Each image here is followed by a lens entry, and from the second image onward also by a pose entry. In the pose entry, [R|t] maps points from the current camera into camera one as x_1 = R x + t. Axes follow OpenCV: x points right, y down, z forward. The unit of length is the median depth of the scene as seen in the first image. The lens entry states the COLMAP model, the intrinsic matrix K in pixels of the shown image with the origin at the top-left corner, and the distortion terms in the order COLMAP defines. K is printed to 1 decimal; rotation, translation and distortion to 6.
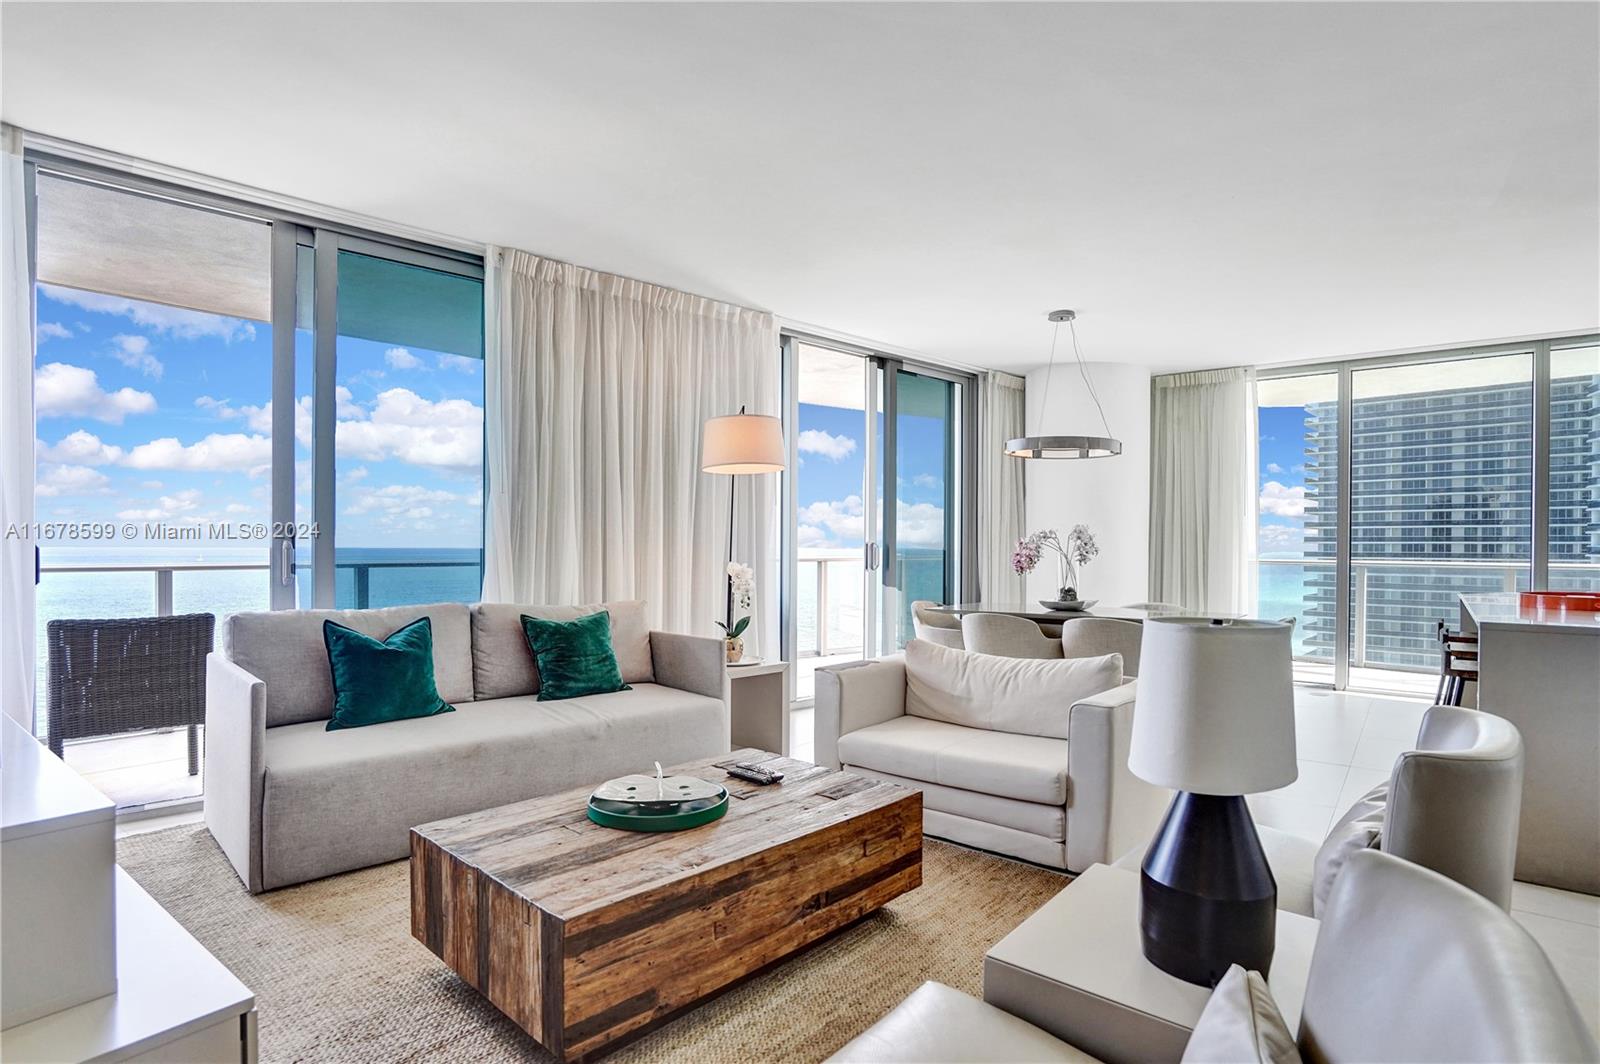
lens RADIAL K [[819.1, 0, 801.8], [0, 819.1, 542.1], [0, 0, 1]] dist [-0.021469, 0.002463]
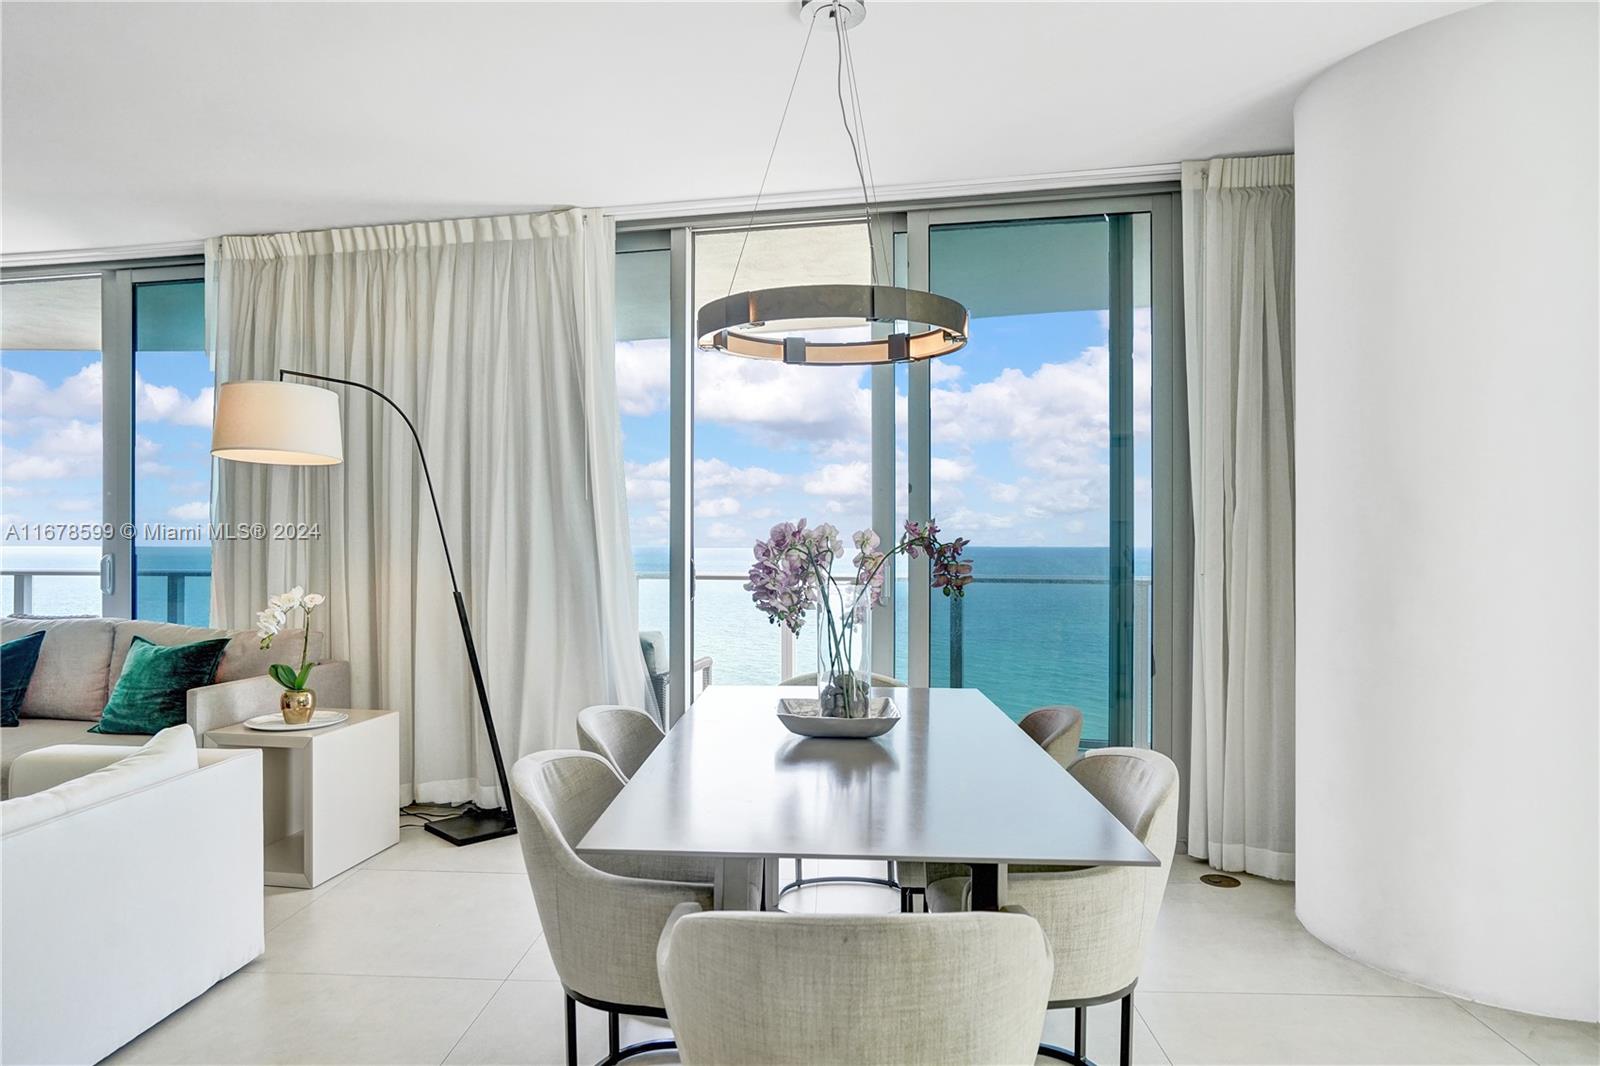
lens RADIAL K [[960.1, 0, 800.3], [0, 960.1, 533.5], [0, 0, 1]] dist [-0.021333, 0.014445]
pose [[0.571658, -0.004984, -0.820477, 0.910772], [0.001487, 0.999986, -0.005038, -0.018975], [0.820491, 0.001659, 0.571658, 0.935027]]
